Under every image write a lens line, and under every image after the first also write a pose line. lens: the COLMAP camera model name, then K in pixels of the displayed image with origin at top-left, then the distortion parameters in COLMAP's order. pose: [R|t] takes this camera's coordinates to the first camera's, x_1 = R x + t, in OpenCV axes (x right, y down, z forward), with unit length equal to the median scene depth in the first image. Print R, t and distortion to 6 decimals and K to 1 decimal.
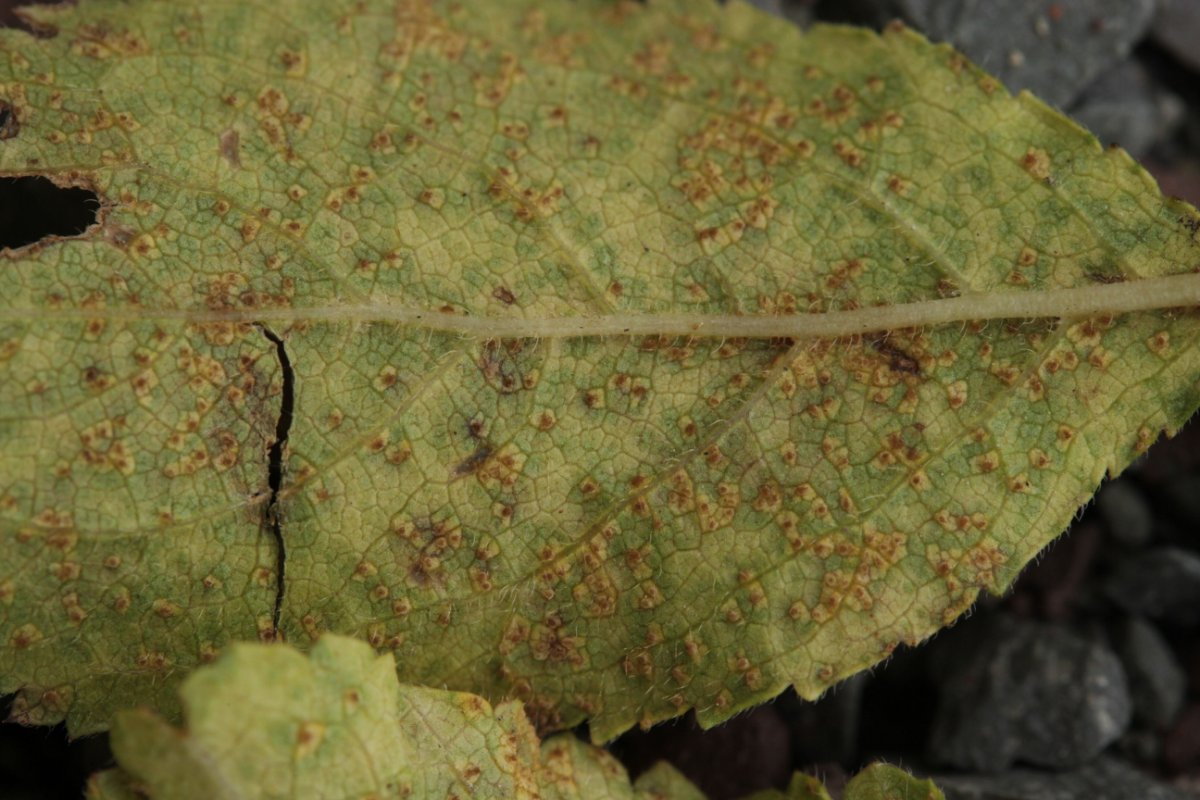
lens RADIAL K [[5528.6, 0, 600.0], [0, 5528.6, 400.0], [0, 0, 1]] dist [-0.897925, 4.755016]
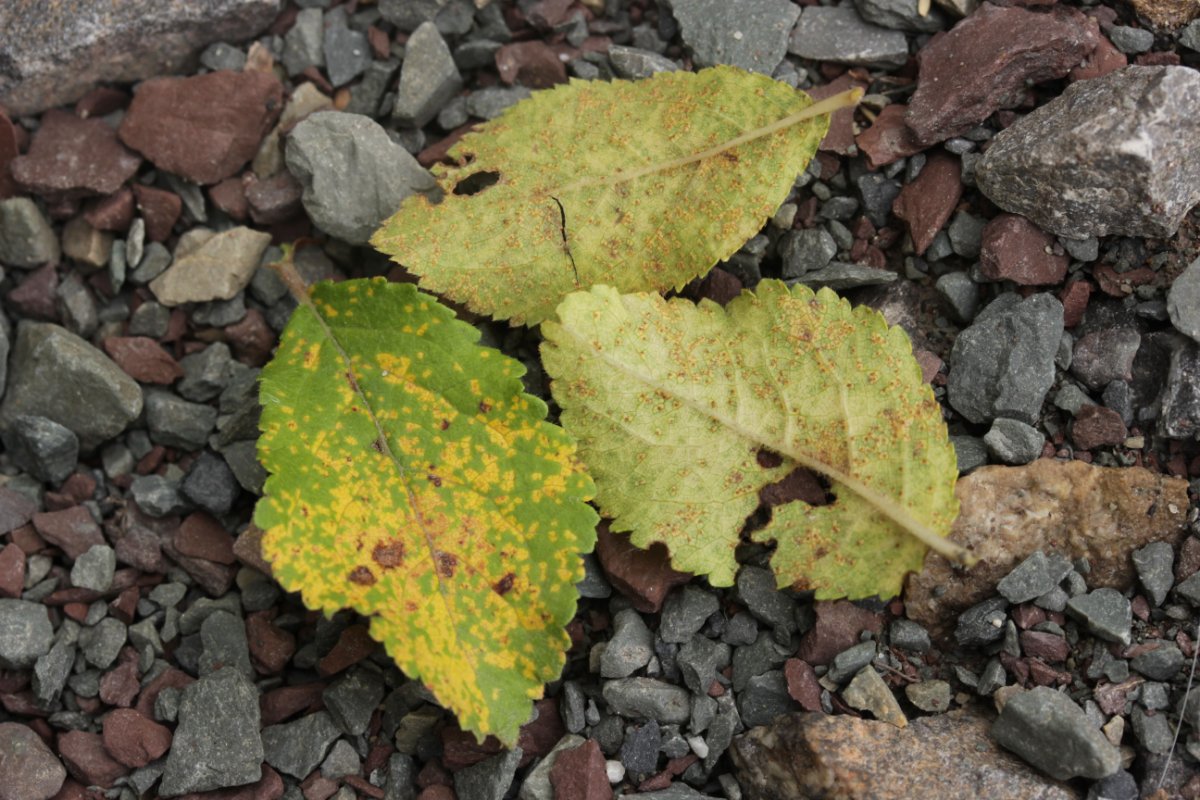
lens RADIAL K [[5528.6, 0, 600.0], [0, 5528.6, 400.0], [0, 0, 1]] dist [-0.897925, 4.755016]
pose [[0.934267, -0.243641, -0.260354, 0.814719], [0.219987, 0.968474, -0.116893, 0.508197], [0.280626, 0.051935, 0.958411, -2.220757]]
